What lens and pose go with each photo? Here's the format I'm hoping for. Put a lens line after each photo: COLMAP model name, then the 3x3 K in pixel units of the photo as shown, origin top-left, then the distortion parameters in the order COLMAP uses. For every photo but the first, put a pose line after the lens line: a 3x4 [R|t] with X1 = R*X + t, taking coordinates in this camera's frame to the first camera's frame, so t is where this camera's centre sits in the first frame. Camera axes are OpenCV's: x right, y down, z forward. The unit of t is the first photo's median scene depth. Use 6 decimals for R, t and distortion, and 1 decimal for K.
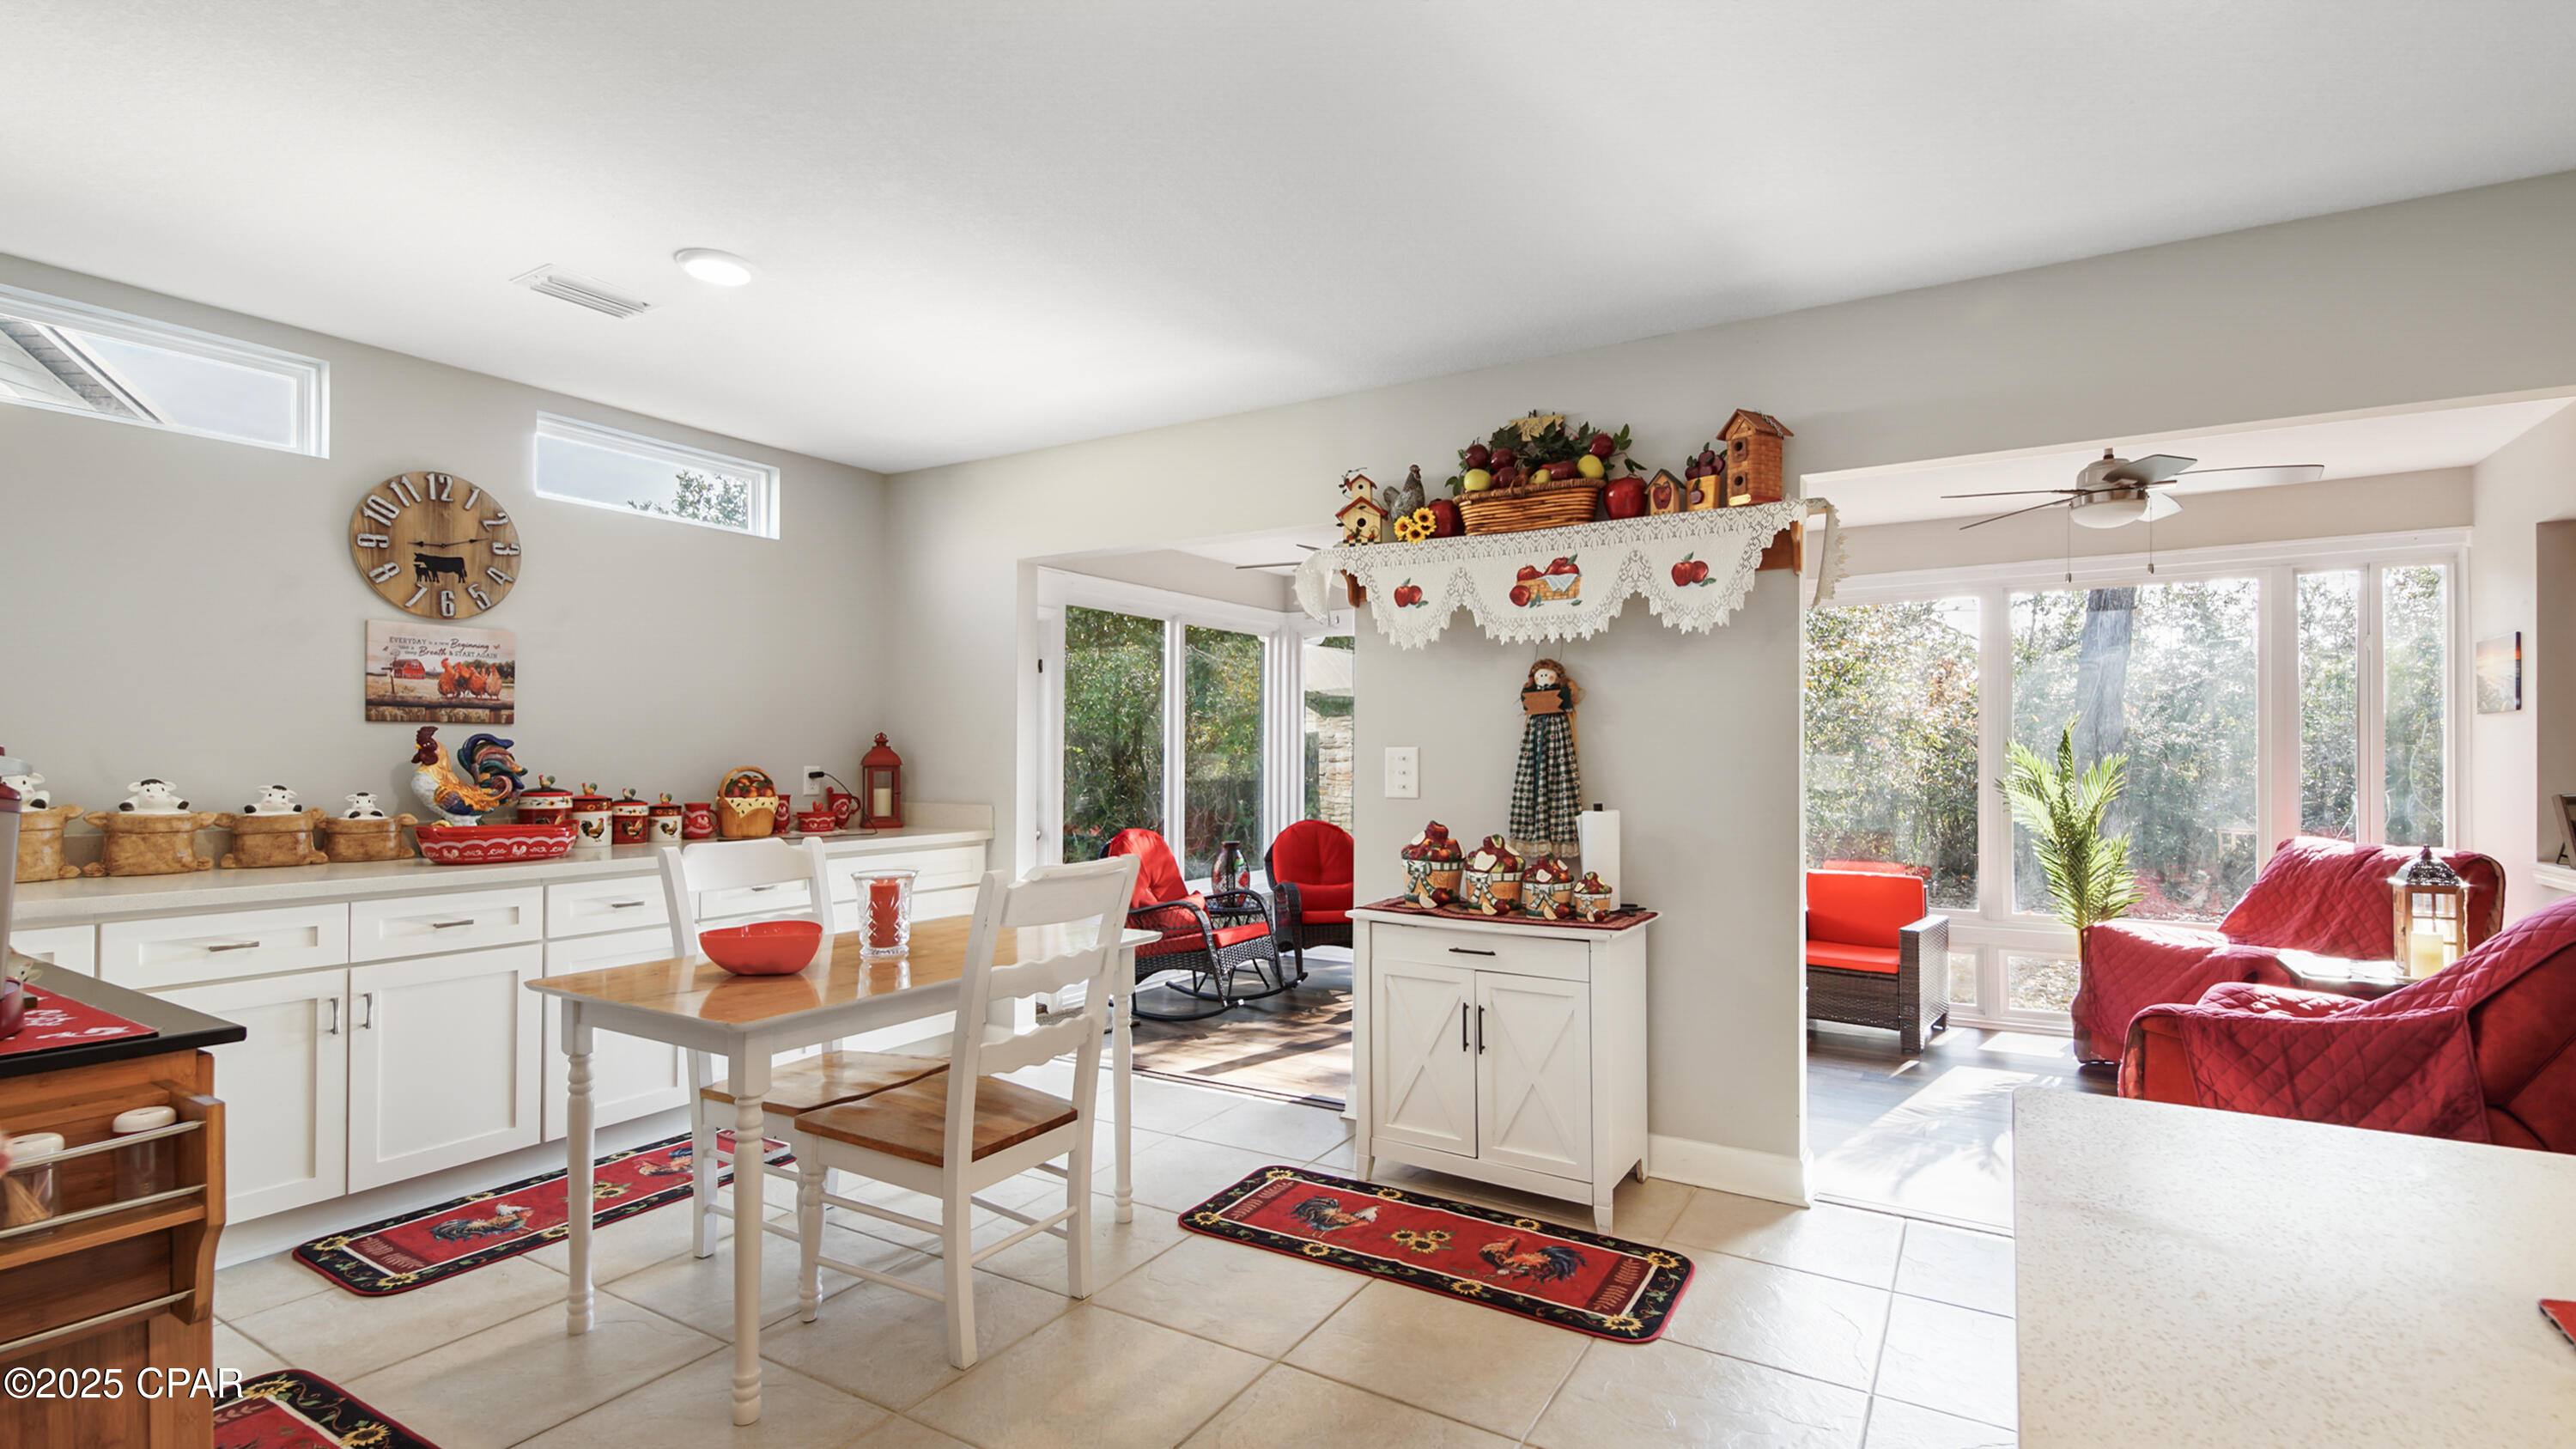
lens RADIAL K [[1124.0, 0, 1275.5], [0, 1124.0, 753.3], [0, 0, 1]] dist [0.028405, -0.015260]
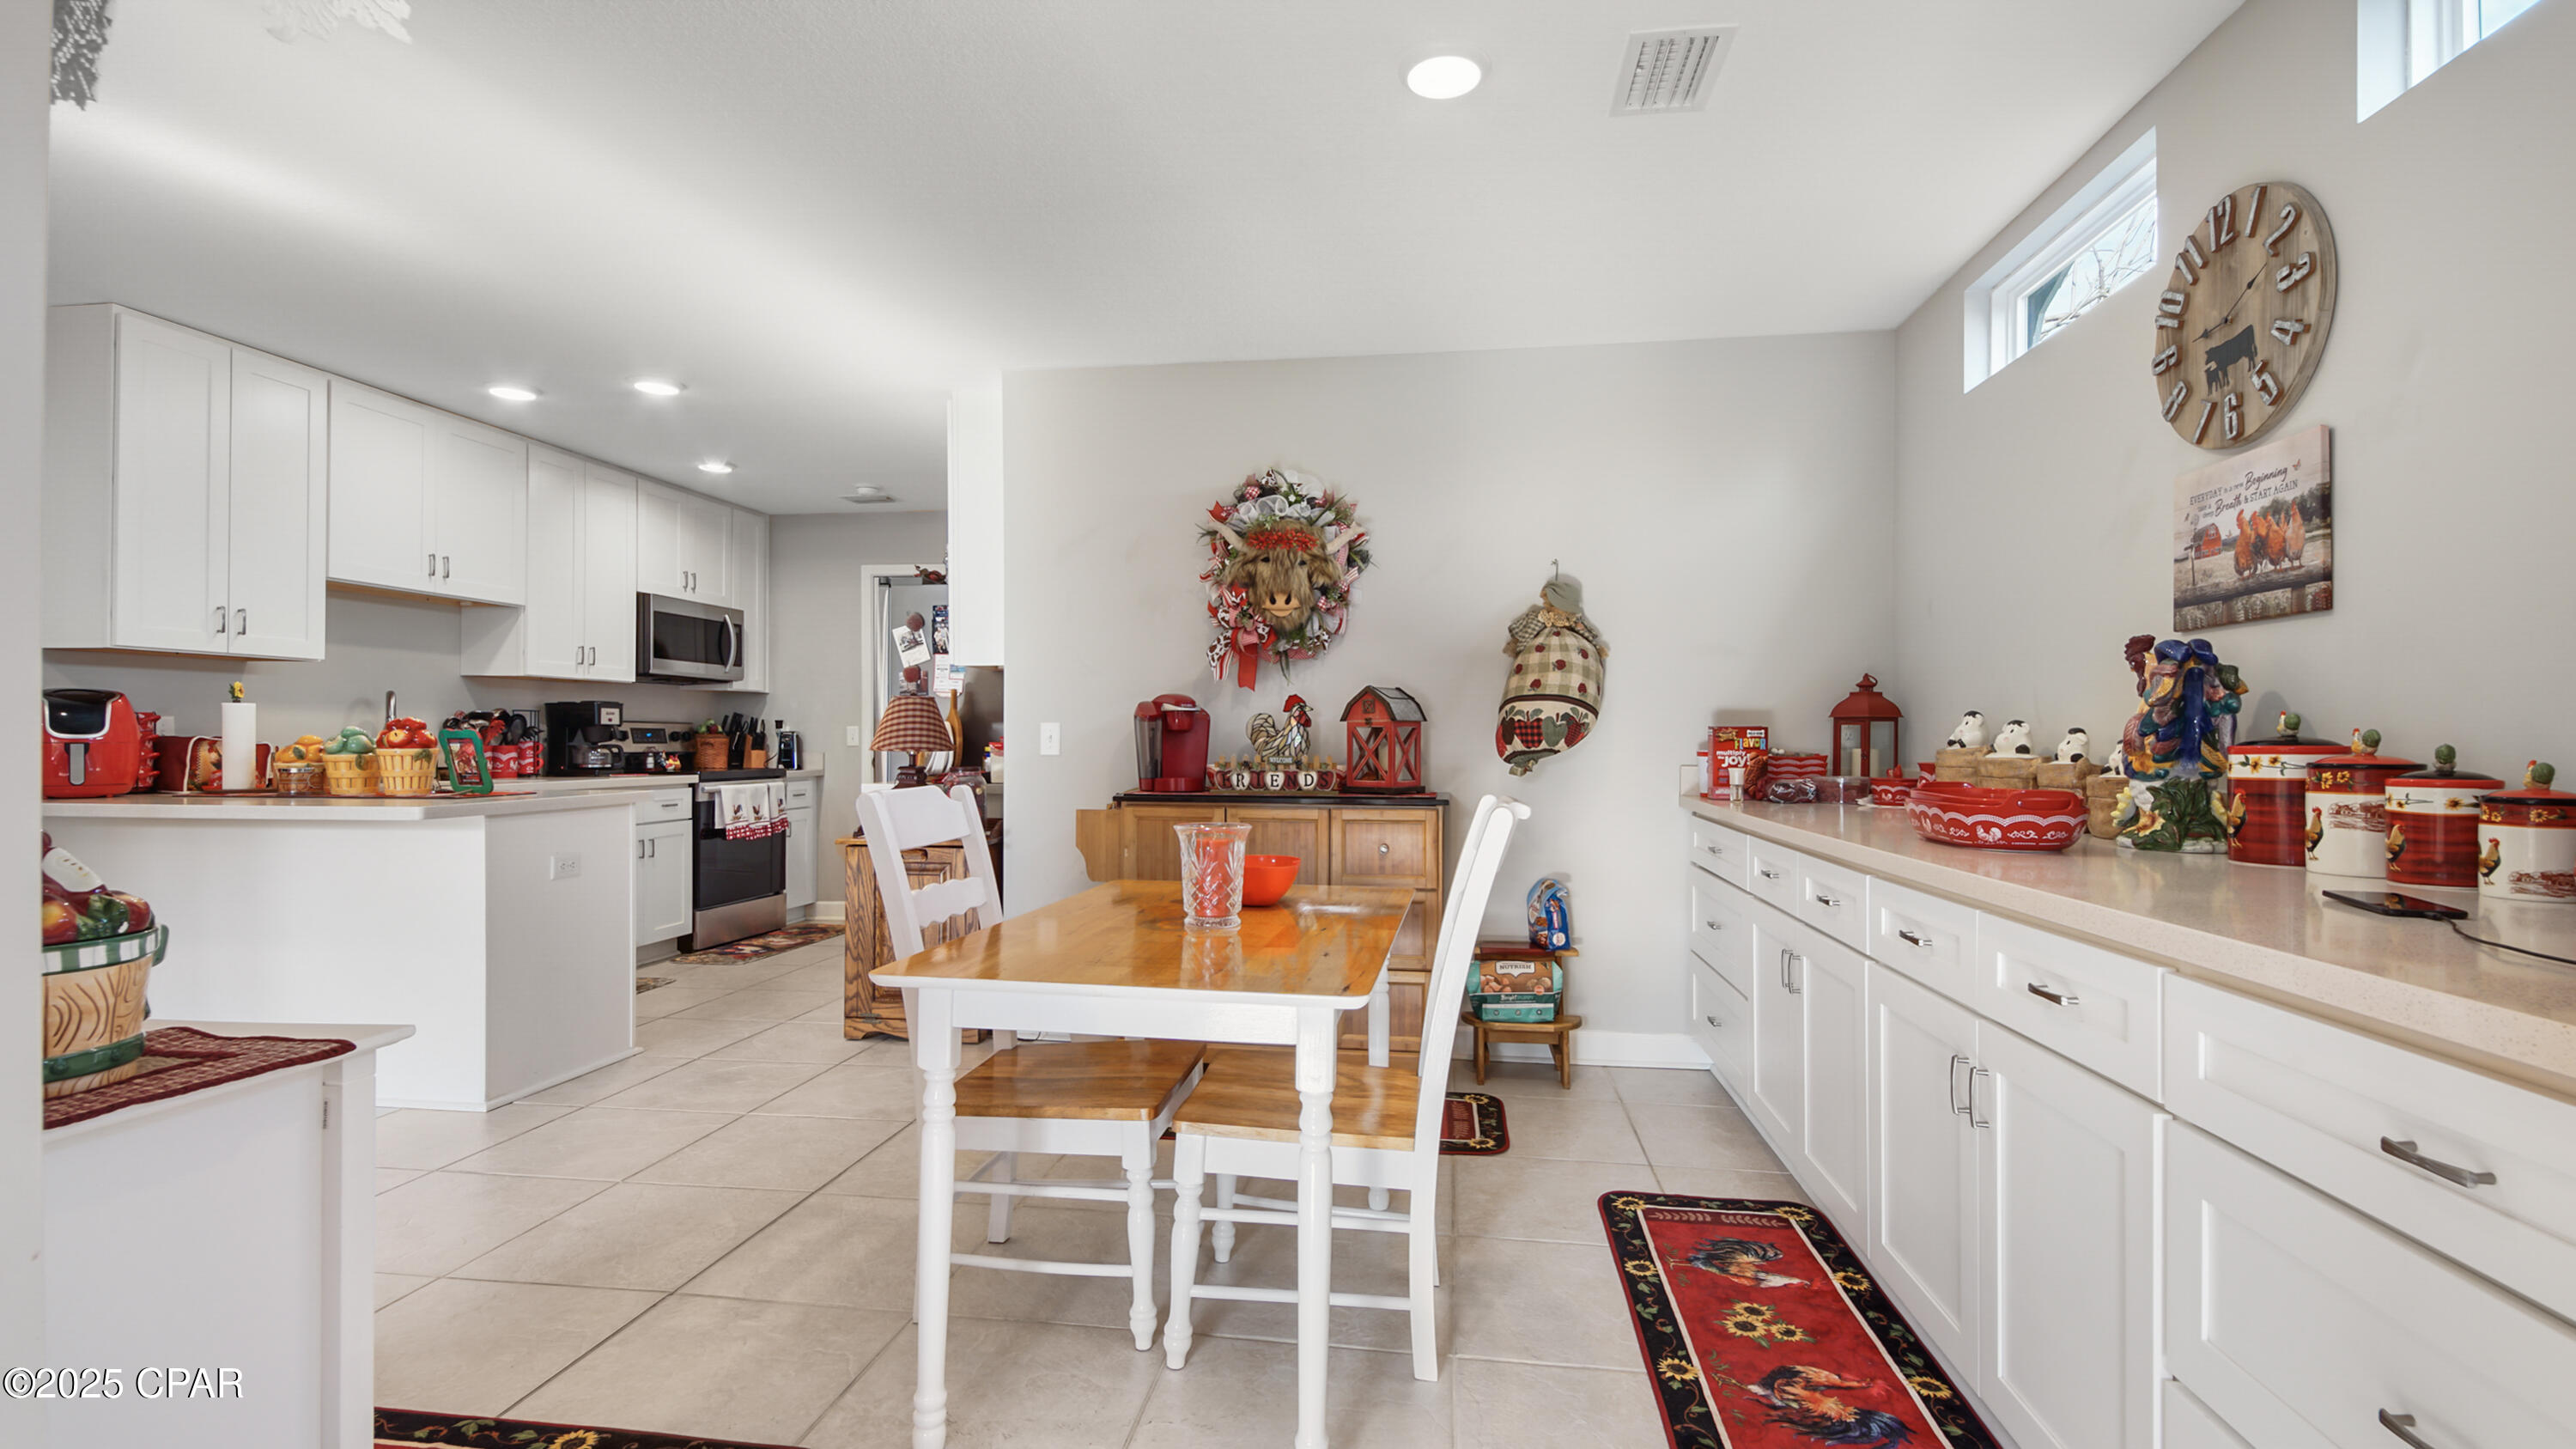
lens RADIAL K [[1124.0, 0, 1297.7], [0, 1124.0, 736.3], [0, 0, 1]] dist [0.028405, -0.015260]
pose [[-0.914717, -0.002509, -0.404086, -0.061555], [-0.001261, 0.999994, -0.003356, 0.034299], [0.404092, -0.002561, -0.914715, 1.361692]]
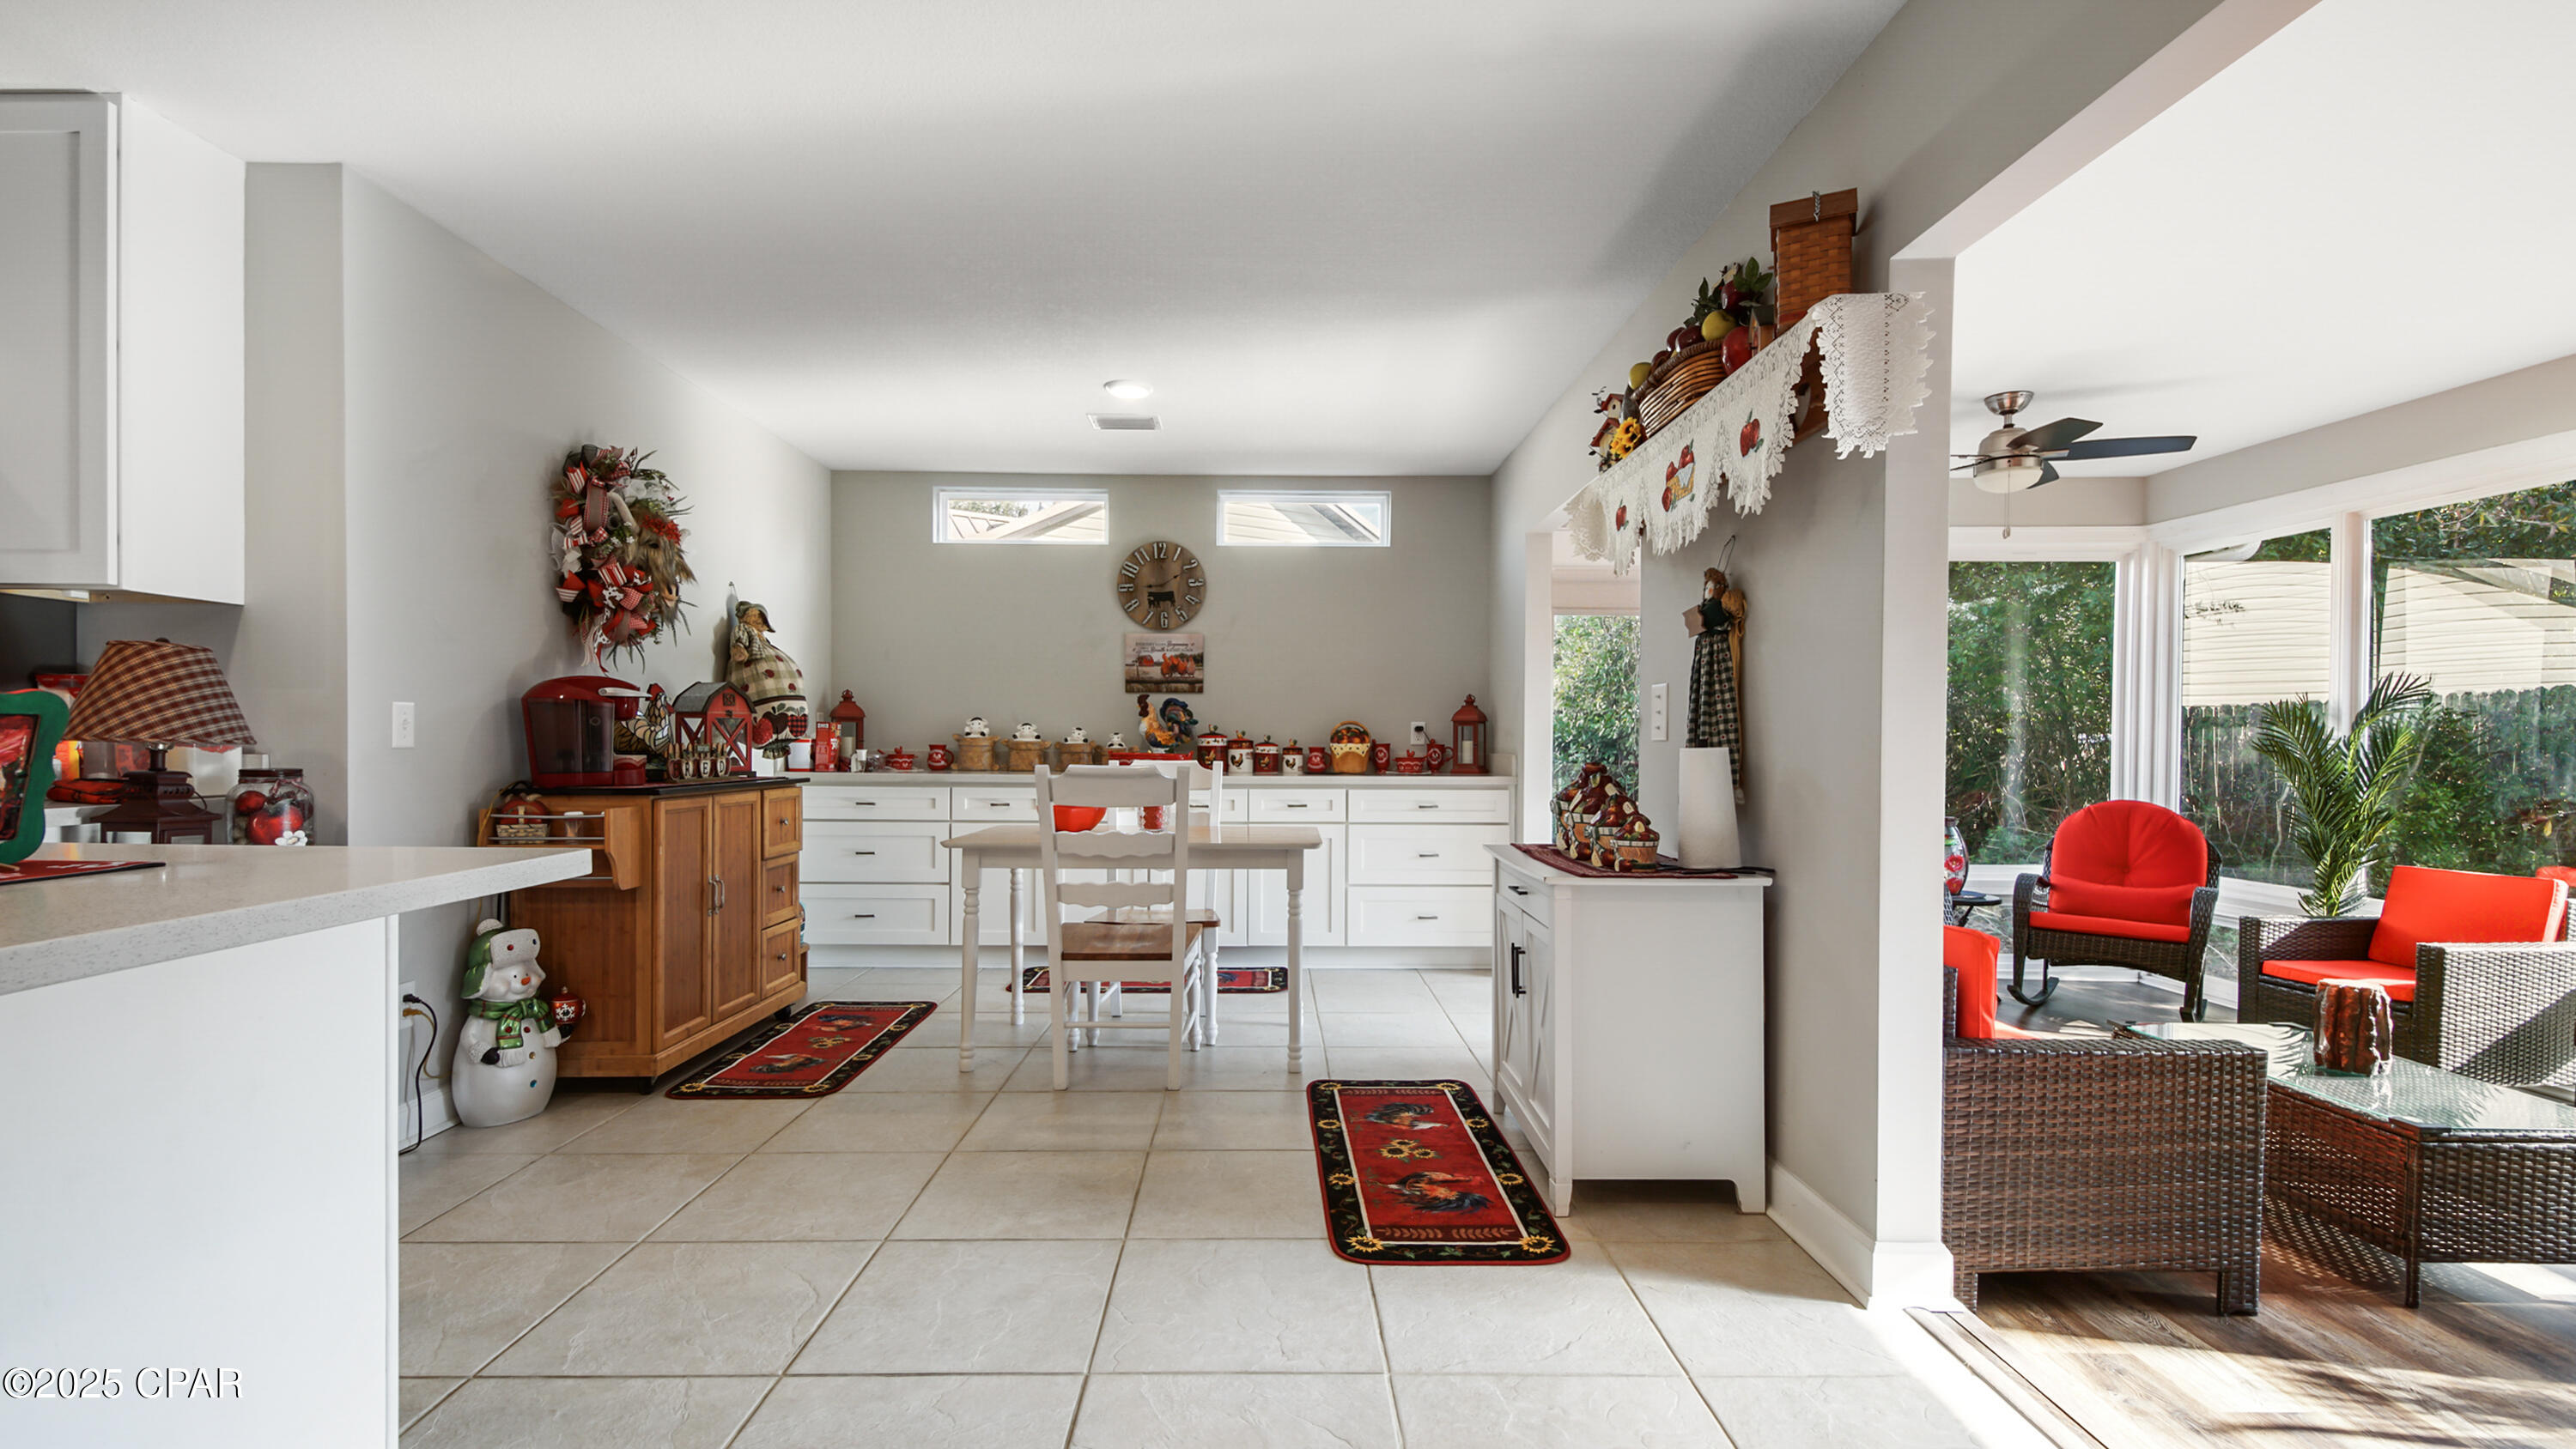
lens RADIAL K [[1123.7, 0, 1292.0], [0, 1123.7, 747.7], [0, 0, 1]] dist [0.028405, -0.015260]
pose [[0.544067, 0.007138, -0.839011, 0.747815], [-0.001777, 0.999971, 0.007354, 0.042064], [0.839040, -0.002510, 0.544064, 0.276042]]
